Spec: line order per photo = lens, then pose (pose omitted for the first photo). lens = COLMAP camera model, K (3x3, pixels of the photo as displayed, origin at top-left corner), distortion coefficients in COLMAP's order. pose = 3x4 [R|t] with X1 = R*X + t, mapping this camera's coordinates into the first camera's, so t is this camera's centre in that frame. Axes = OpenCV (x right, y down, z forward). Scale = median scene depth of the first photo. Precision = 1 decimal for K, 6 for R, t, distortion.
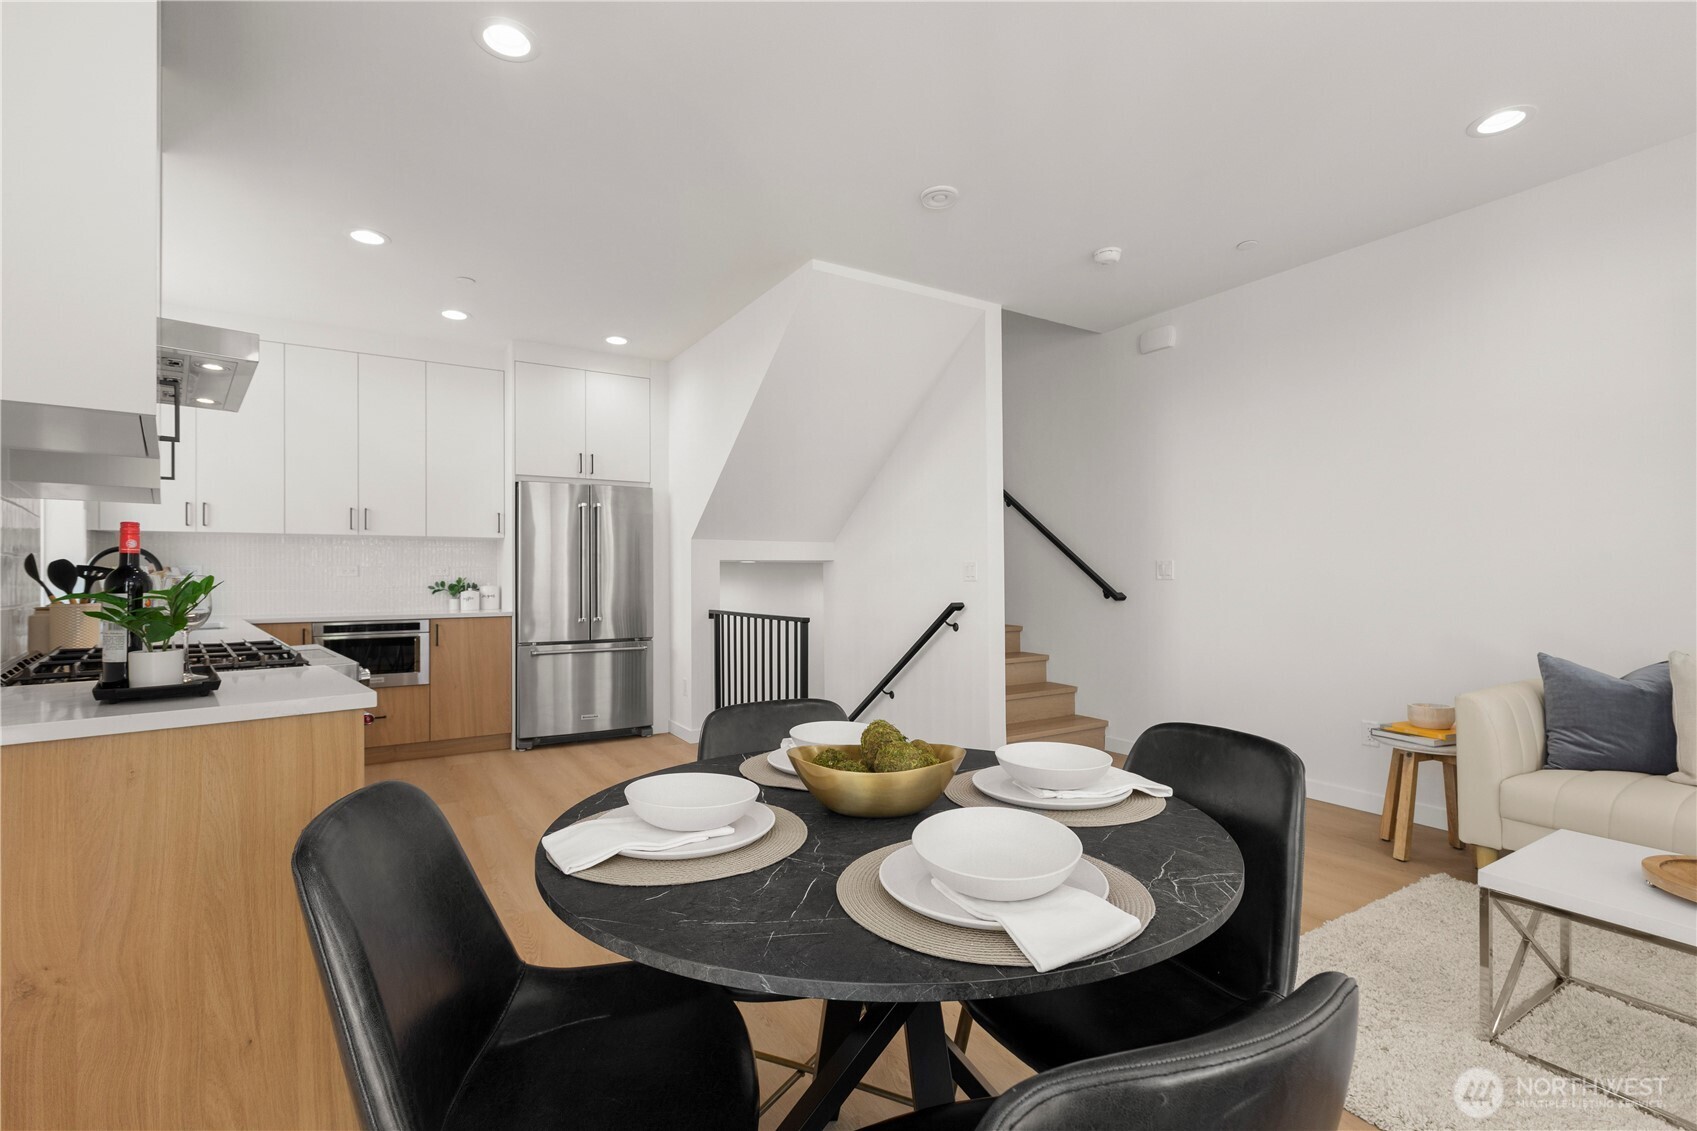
lens RADIAL K [[762.5, 0, 834.4], [0, 762.5, 572.1], [0, 0, 1]] dist [0.003830, -0.000323]
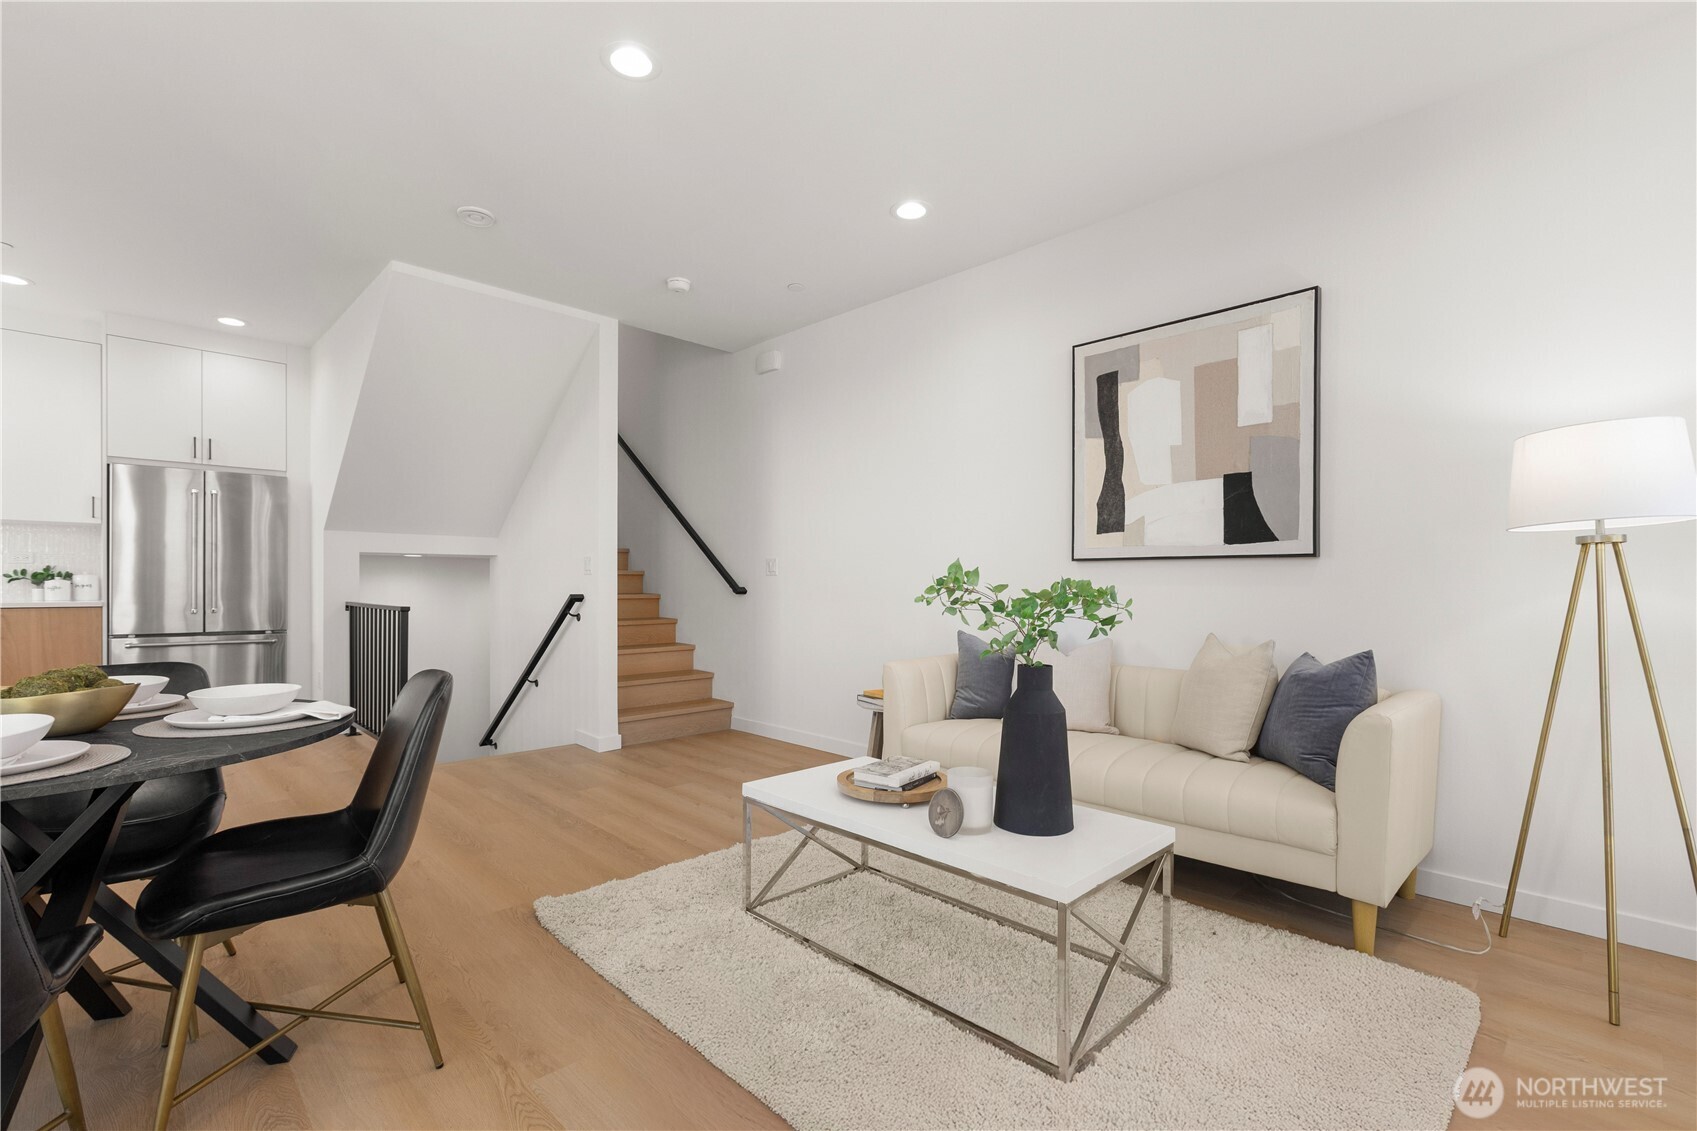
lens RADIAL K [[762.5, 0, 835.2], [0, 762.5, 588.4], [0, 0, 1]] dist [0.003830, -0.000323]
pose [[0.976808, 0.009153, 0.213919, 0.255680], [-0.012315, 0.999834, 0.013452, 0.011349], [-0.213760, -0.015774, 0.976759, -0.113608]]
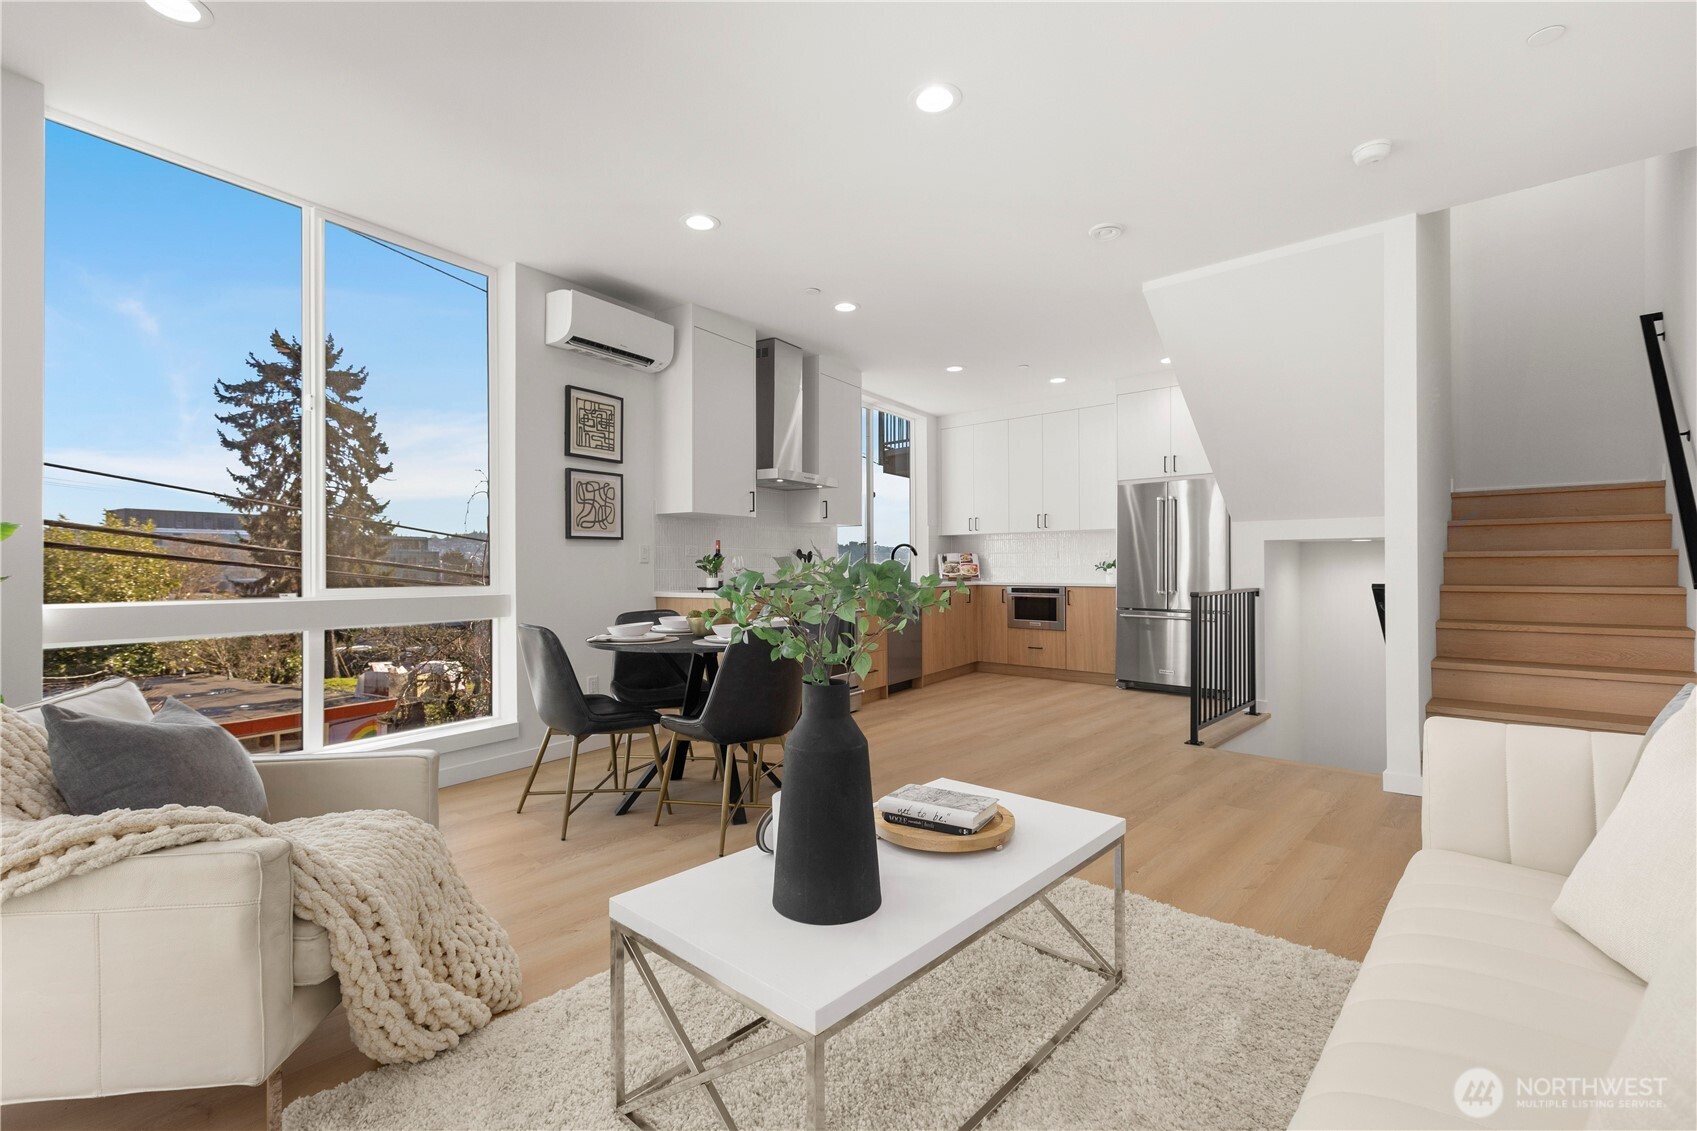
lens RADIAL K [[762.5, 0, 841.4], [0, 762.5, 568.0], [0, 0, 1]] dist [0.003830, -0.000323]
pose [[0.265809, 0.005262, -0.964011, 0.734587], [0.010256, 0.999913, 0.008285, 0.008323], [0.963971, -0.012089, 0.265732, 0.183048]]
